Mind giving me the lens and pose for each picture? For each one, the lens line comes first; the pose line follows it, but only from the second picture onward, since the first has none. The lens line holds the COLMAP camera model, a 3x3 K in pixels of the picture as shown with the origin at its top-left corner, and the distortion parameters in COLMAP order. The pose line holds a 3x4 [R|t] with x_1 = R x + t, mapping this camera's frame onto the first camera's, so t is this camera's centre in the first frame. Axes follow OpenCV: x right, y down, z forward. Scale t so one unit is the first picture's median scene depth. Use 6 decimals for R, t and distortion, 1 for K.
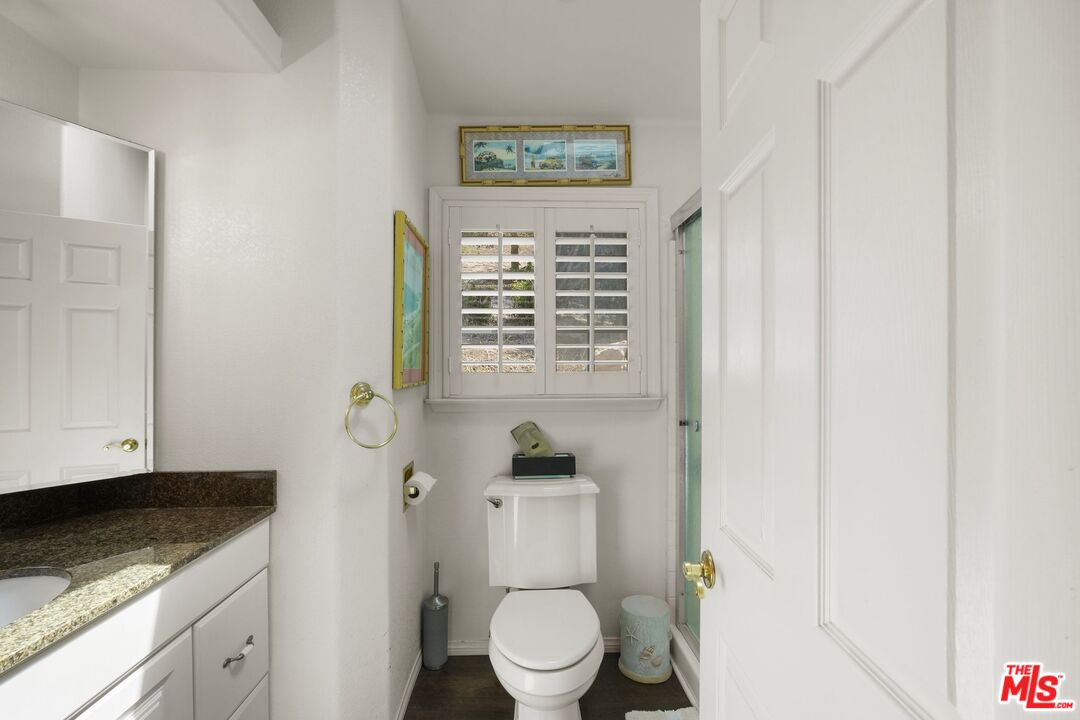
lens RADIAL K [[481.0, 0, 537.2], [0, 481.0, 364.3], [0, 0, 1]] dist [-0.024176, 0.007904]
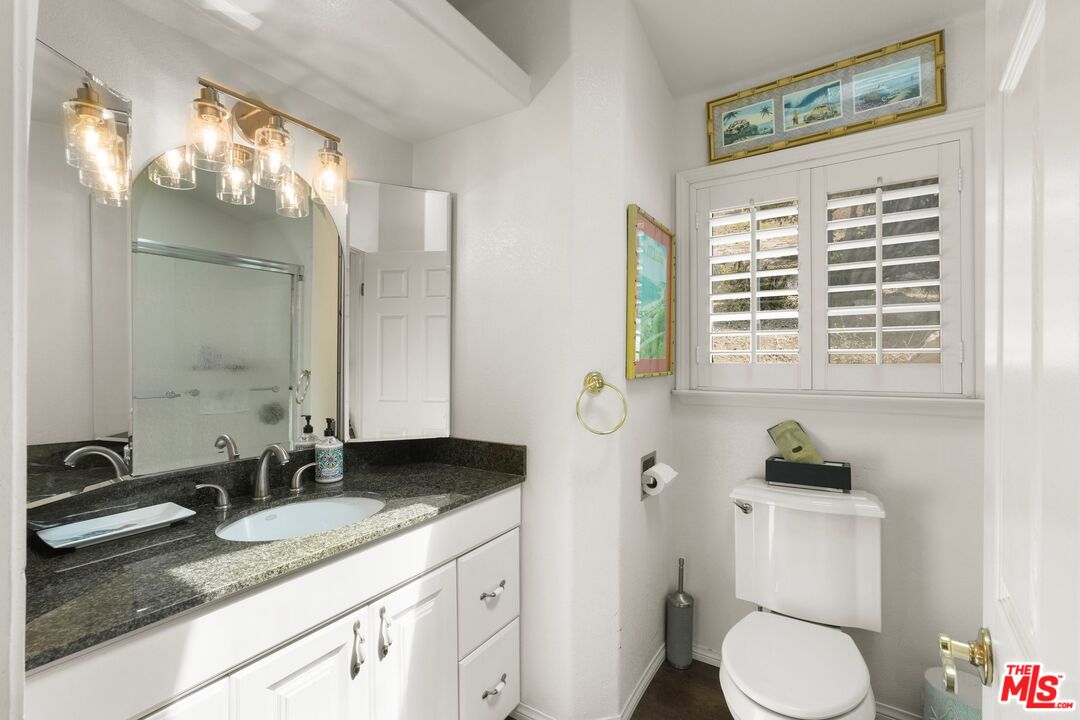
lens RADIAL K [[483.1, 0, 538.5], [0, 483.1, 351.9], [0, 0, 1]] dist [-0.024070, 0.011664]
pose [[0.812415, -0.006543, -0.583042, 0.126005], [0.004924, 0.999978, -0.004360, -0.002162], [0.583058, 0.000671, 0.812430, 0.039703]]
